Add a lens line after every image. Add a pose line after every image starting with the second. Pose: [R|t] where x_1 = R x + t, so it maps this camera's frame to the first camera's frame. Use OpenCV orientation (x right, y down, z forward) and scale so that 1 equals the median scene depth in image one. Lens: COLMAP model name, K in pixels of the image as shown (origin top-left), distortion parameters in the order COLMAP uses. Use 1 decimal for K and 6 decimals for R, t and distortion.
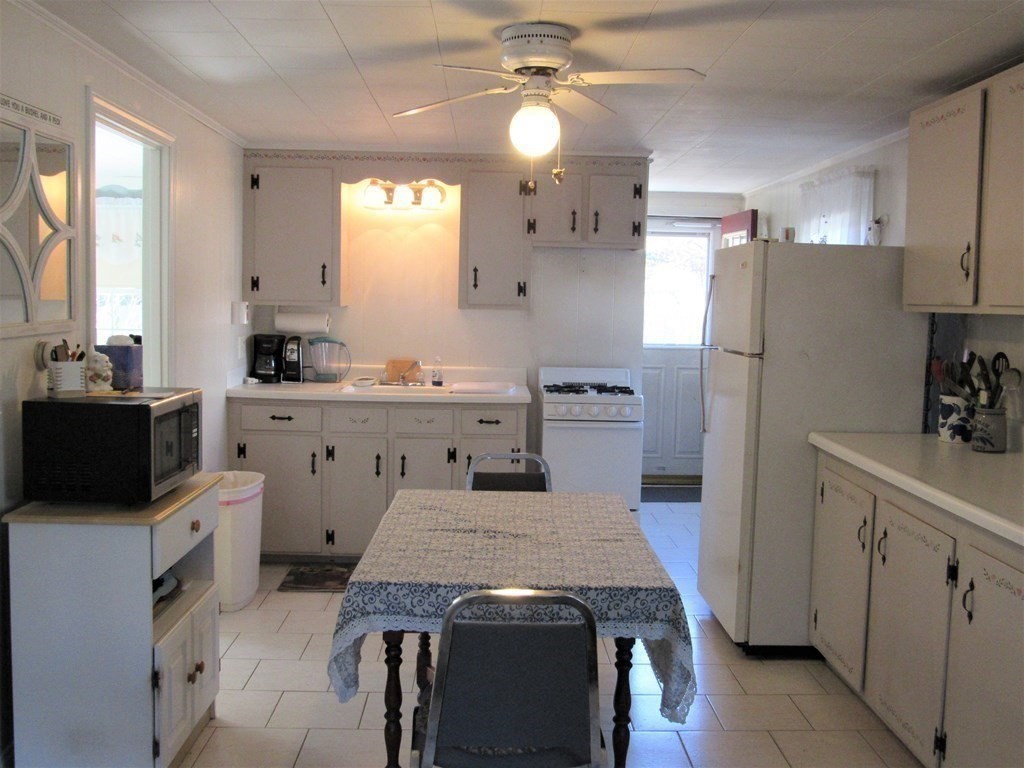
lens RADIAL K [[988.8, 0, 517.1], [0, 988.8, 384.6], [0, 0, 1]] dist [-0.046637, 0.011112]
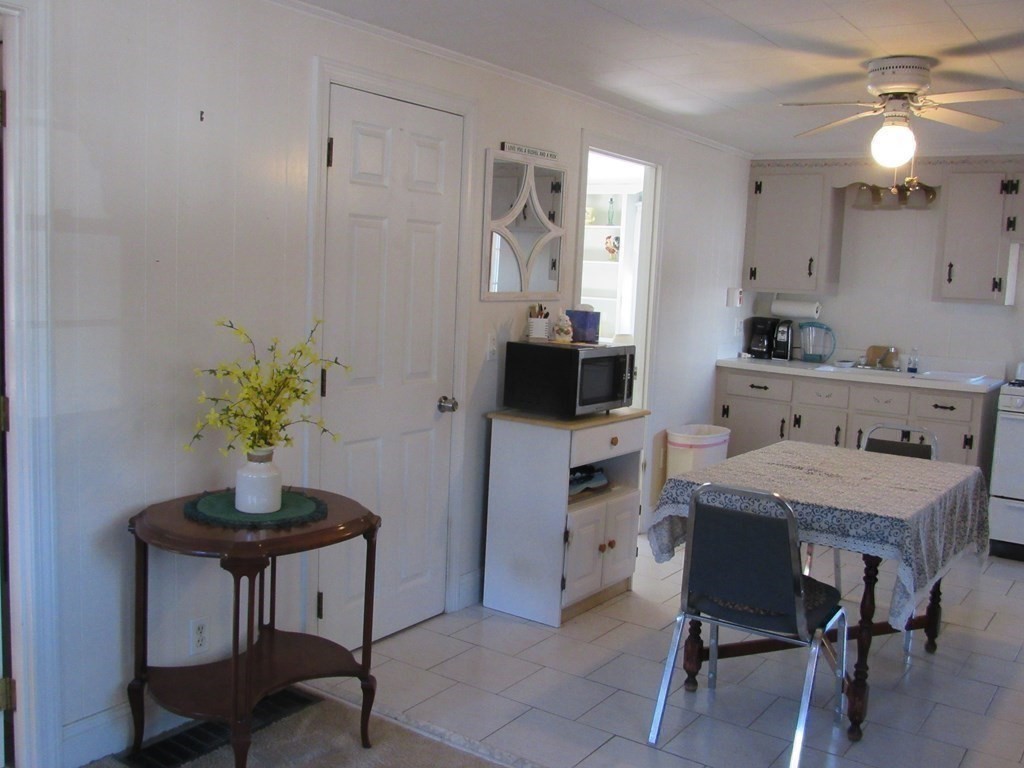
lens RADIAL K [[988.8, 0, 517.1], [0, 988.8, 384.6], [0, 0, 1]] dist [-0.046637, 0.011112]
pose [[0.806992, 0.083016, -0.584699, 0.218959], [-0.080701, 0.996285, 0.030071, 0.018660], [0.585023, 0.022919, 0.810693, -0.131164]]
